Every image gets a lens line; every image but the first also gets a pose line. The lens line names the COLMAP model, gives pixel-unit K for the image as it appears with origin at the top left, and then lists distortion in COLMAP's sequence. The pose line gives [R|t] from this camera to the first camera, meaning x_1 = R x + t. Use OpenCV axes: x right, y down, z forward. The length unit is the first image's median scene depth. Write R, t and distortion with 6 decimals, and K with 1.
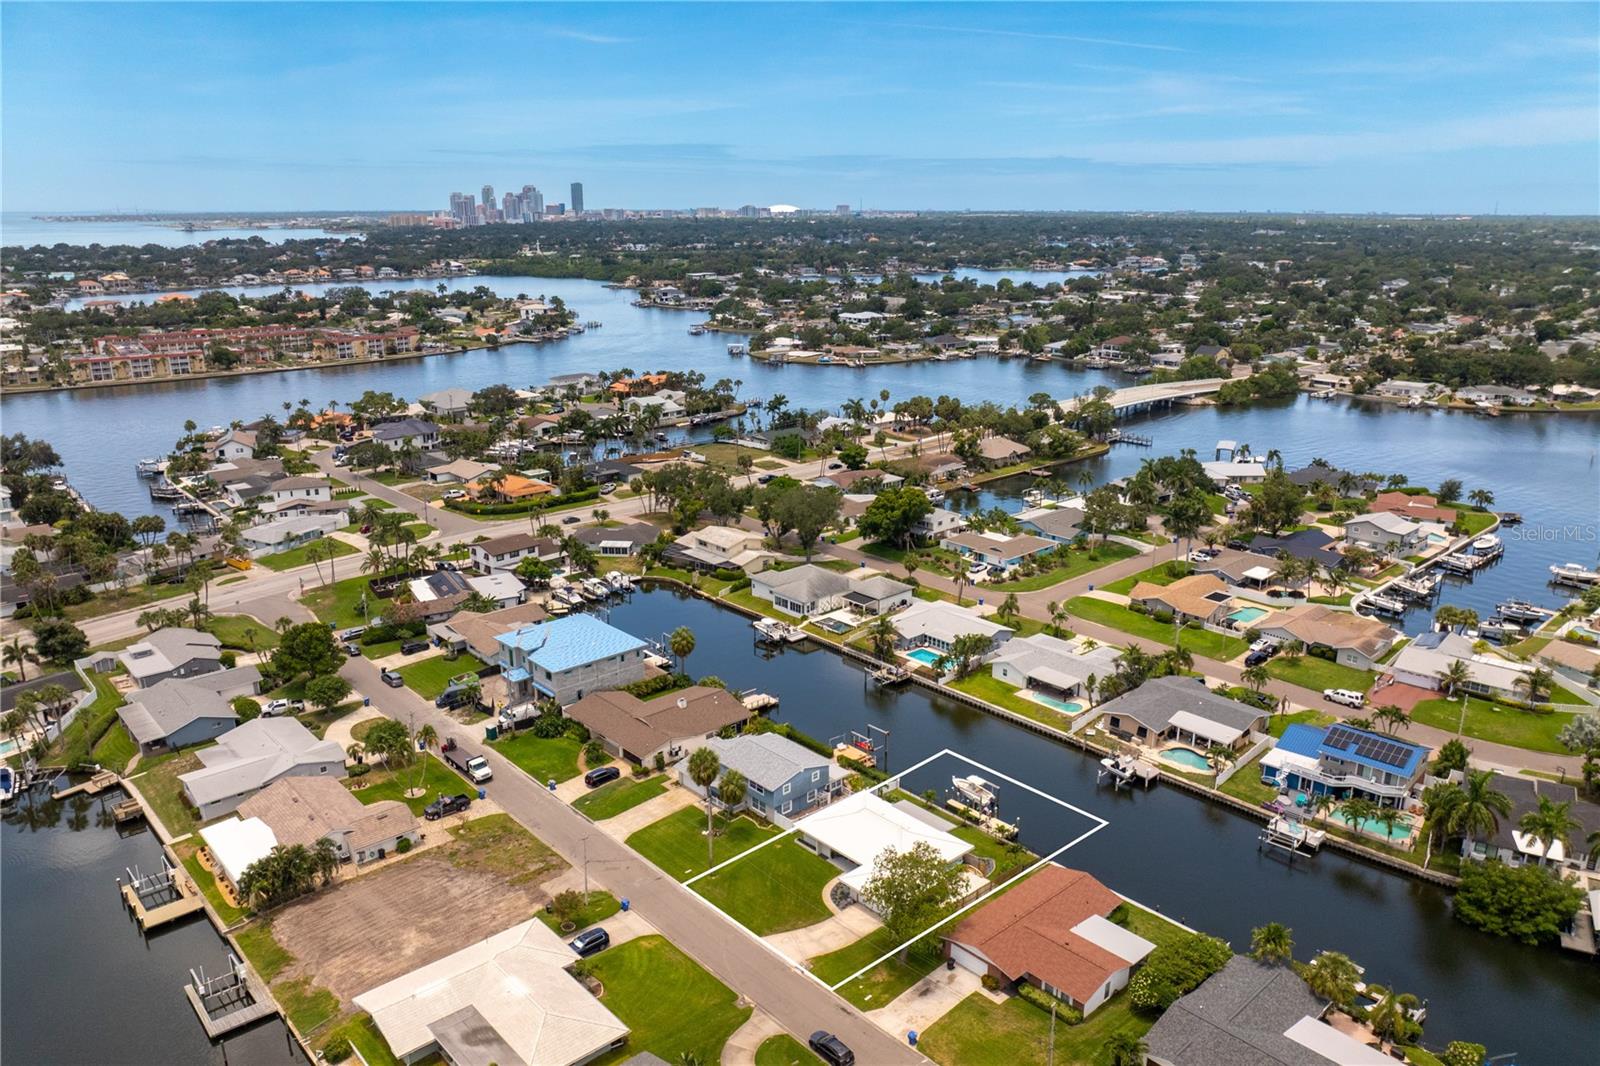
lens RADIAL K [[1131.6, 0, 800.0], [0, 1131.6, 533.0], [0, 0, 1]] dist [-0.007700, -0.005247]
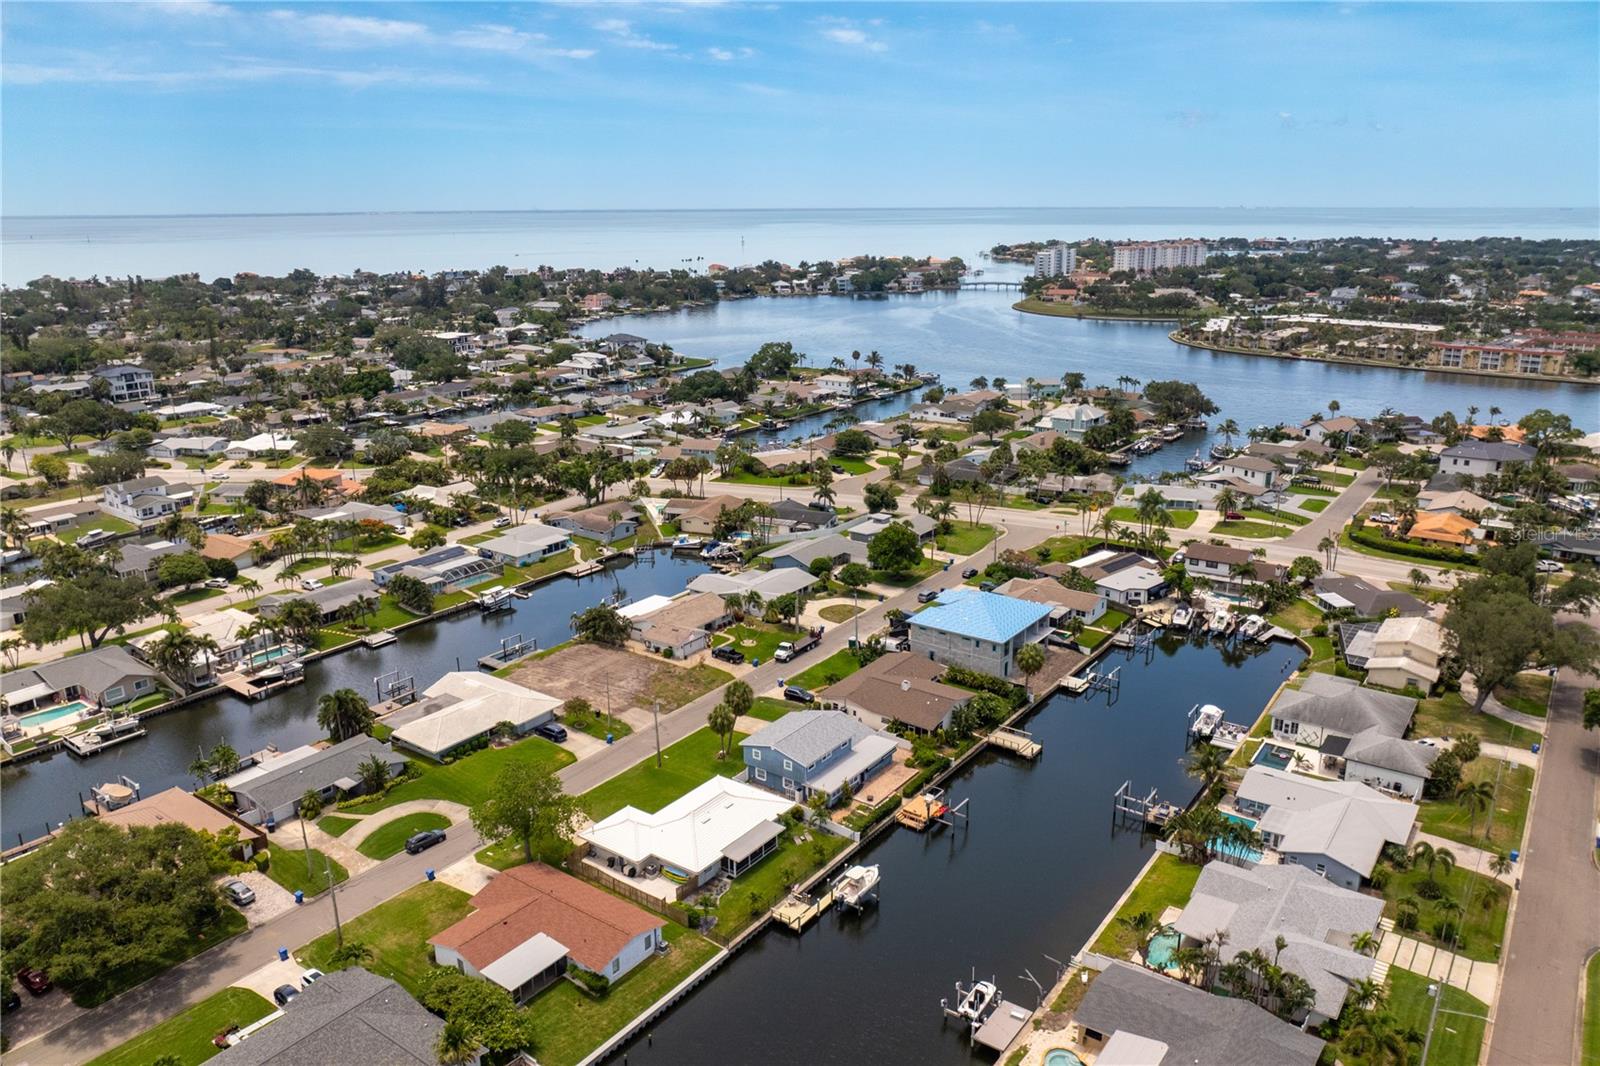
lens RADIAL K [[1131.6, 0, 800.0], [0, 1131.6, 533.0], [0, 0, 1]] dist [-0.007700, -0.005247]
pose [[0.204028, 0.268452, -0.941438, 0.704891], [-0.265660, 0.940764, 0.210686, -0.144352], [0.942230, 0.207116, 0.263259, 0.575968]]
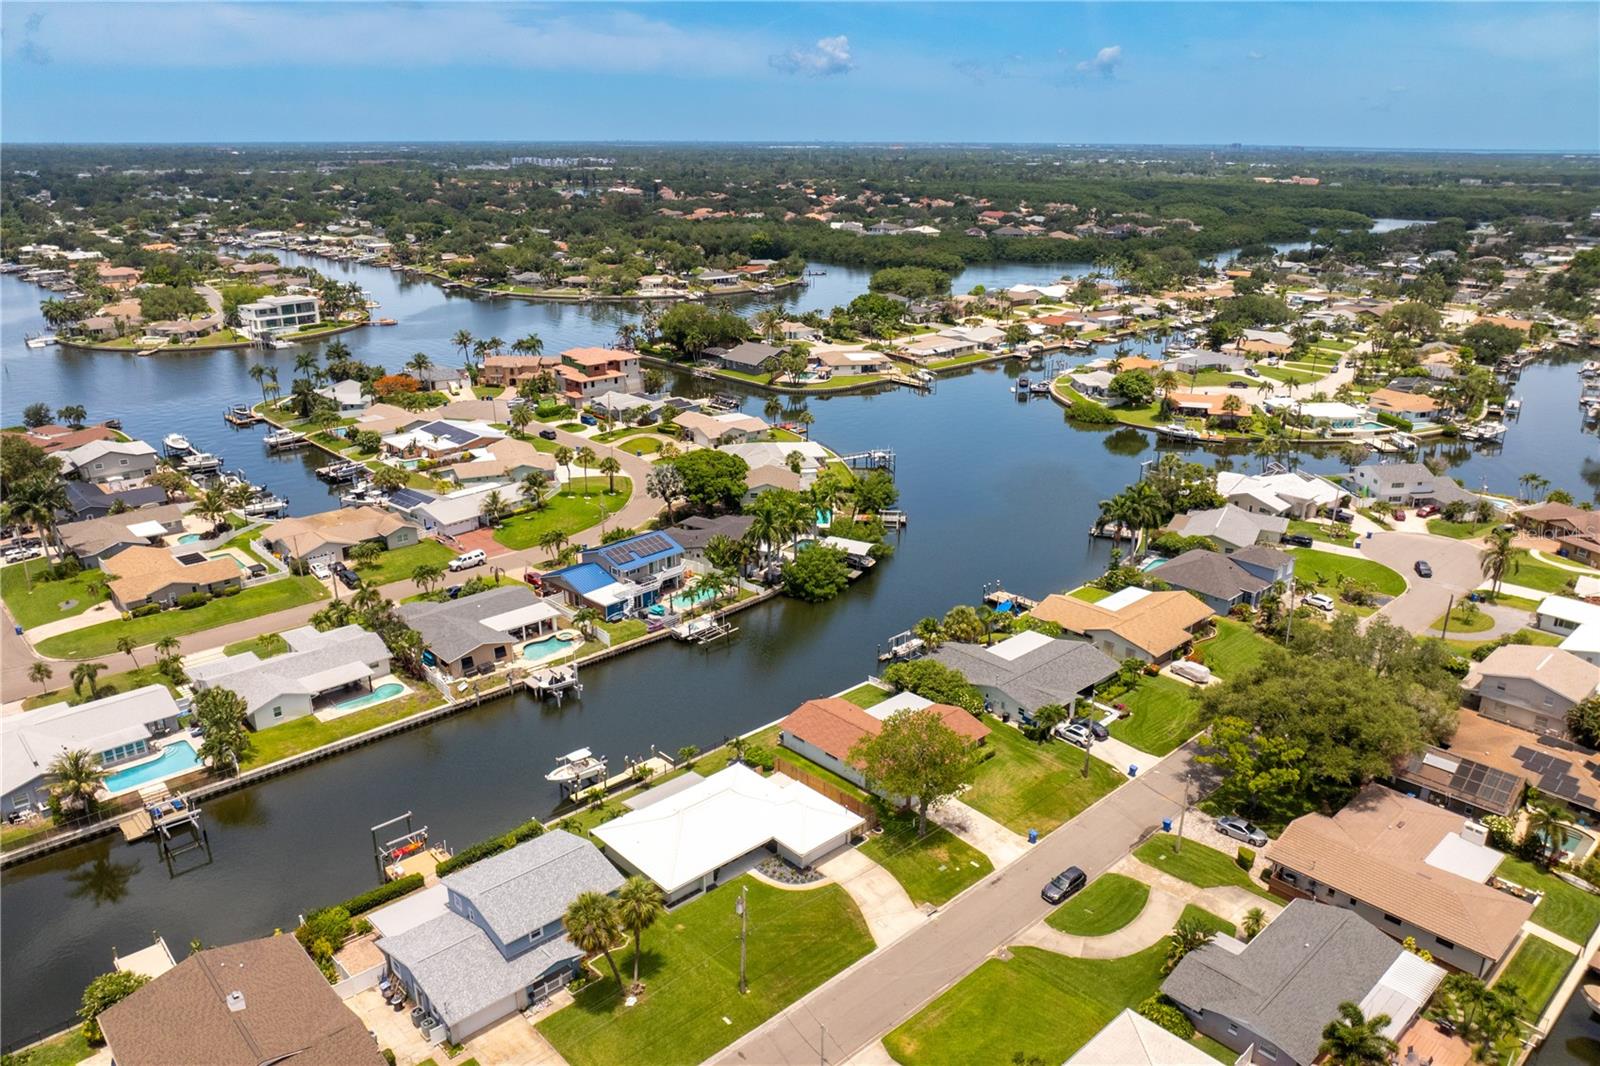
lens RADIAL K [[1131.6, 0, 800.0], [0, 1131.6, 533.0], [0, 0, 1]] dist [-0.007700, -0.005247]
pose [[-0.005189, -0.329274, 0.944220, -0.465075], [0.275523, 0.907214, 0.317883, -0.116305], [-0.961280, 0.261804, 0.086015, 0.614963]]
